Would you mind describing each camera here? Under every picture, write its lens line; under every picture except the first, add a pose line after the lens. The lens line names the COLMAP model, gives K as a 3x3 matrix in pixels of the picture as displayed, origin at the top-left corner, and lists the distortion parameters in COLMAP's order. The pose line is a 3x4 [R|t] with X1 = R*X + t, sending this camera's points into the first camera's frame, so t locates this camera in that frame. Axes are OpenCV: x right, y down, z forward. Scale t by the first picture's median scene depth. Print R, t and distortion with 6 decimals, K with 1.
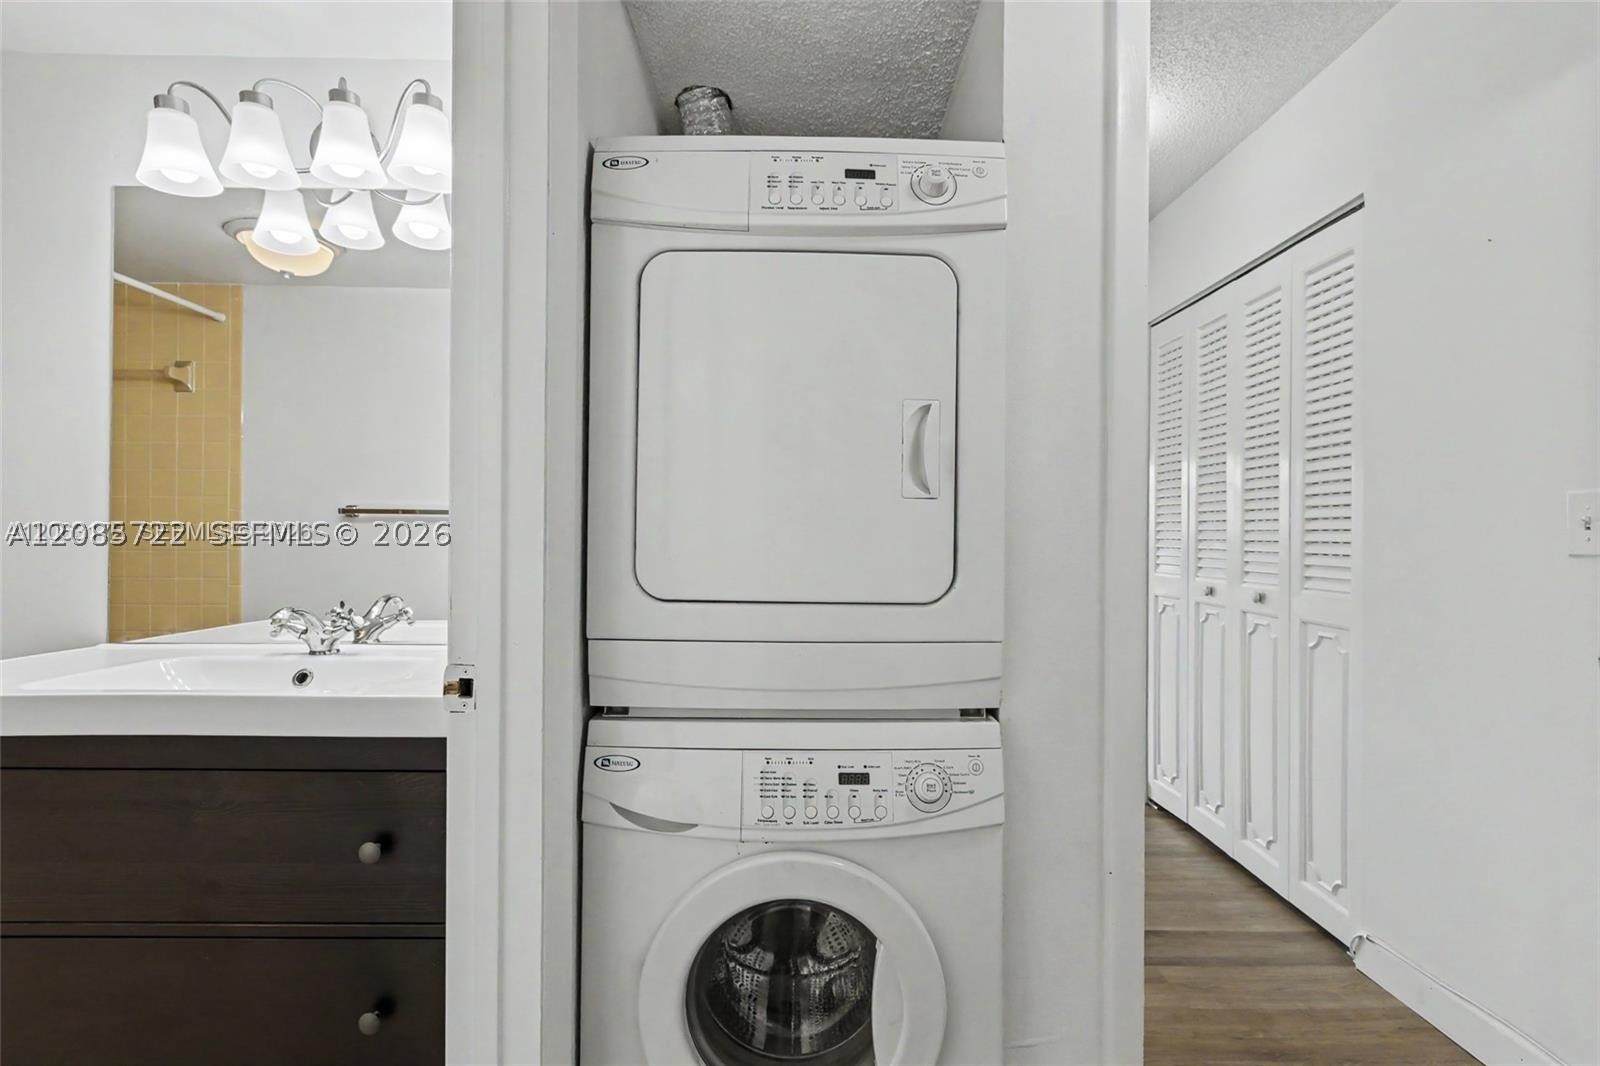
lens RADIAL K [[735.2, 0, 792.4], [0, 735.2, 531.9], [0, 0, 1]] dist [0.003779, -0.003081]
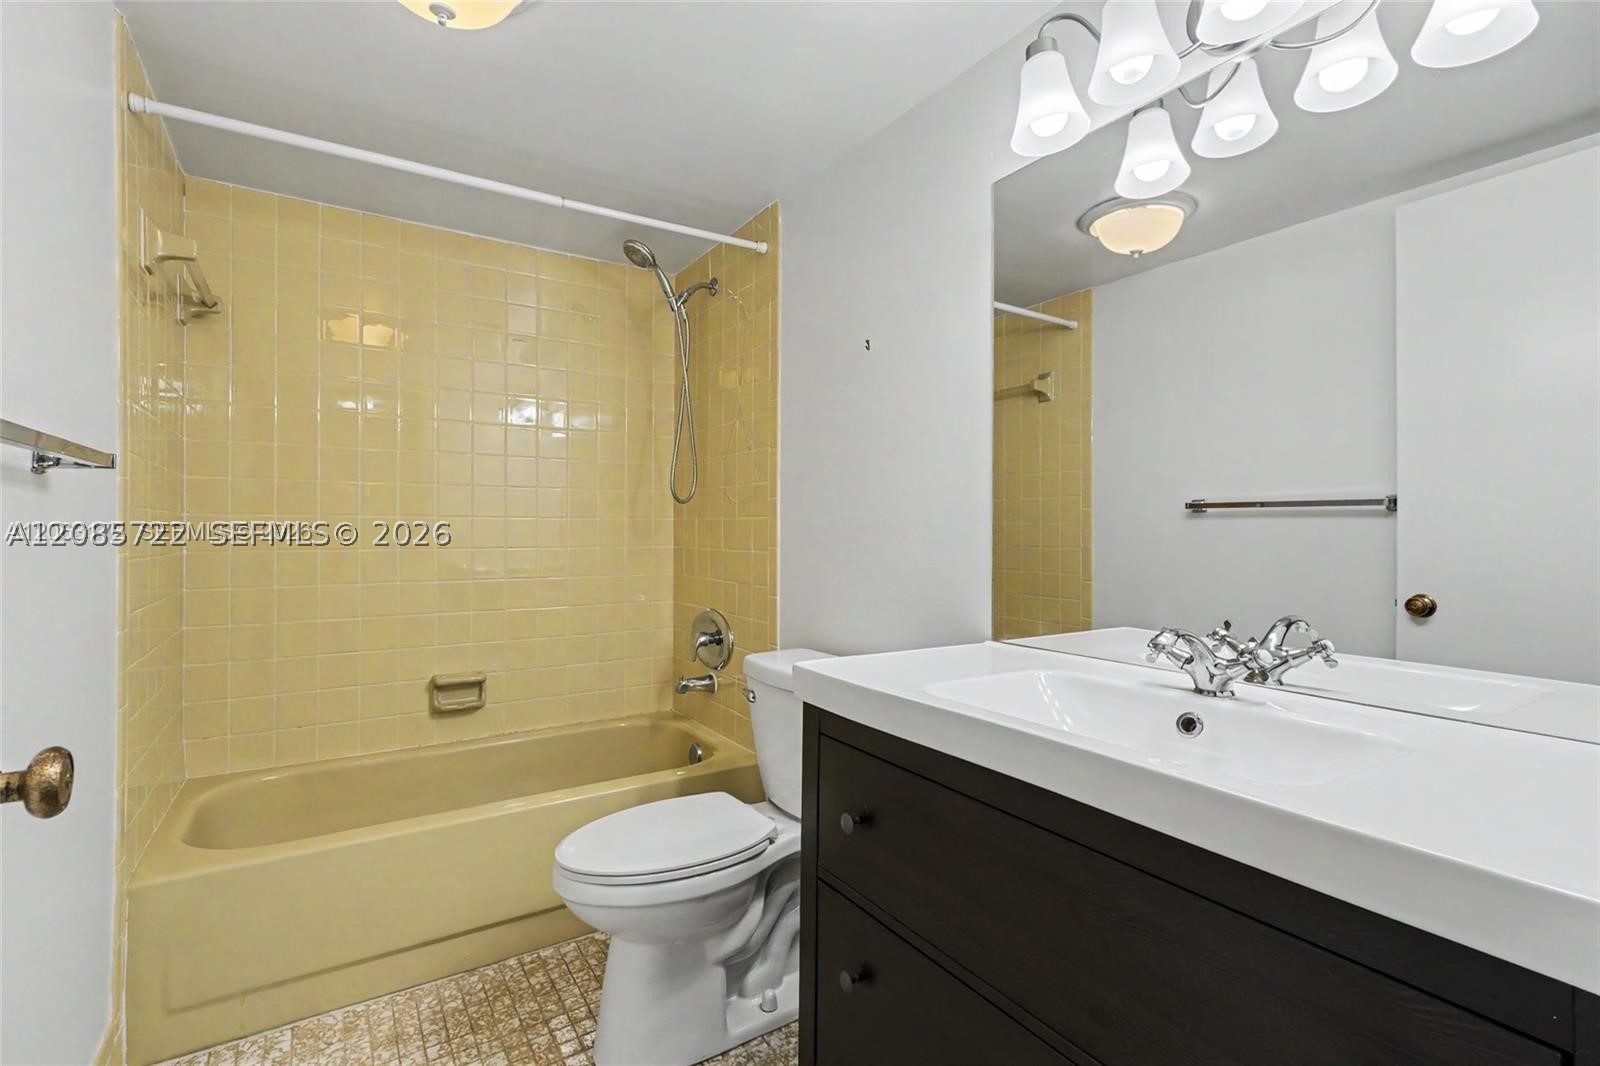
lens RADIAL K [[735.2, 0, 793.7], [0, 735.2, 528.1], [0, 0, 1]] dist [0.003779, -0.003081]
pose [[0.527590, -0.007639, -0.849465, -0.205508], [0.006924, 0.999965, -0.004692, -0.001224], [0.849471, -0.003406, 0.527624, 0.224487]]
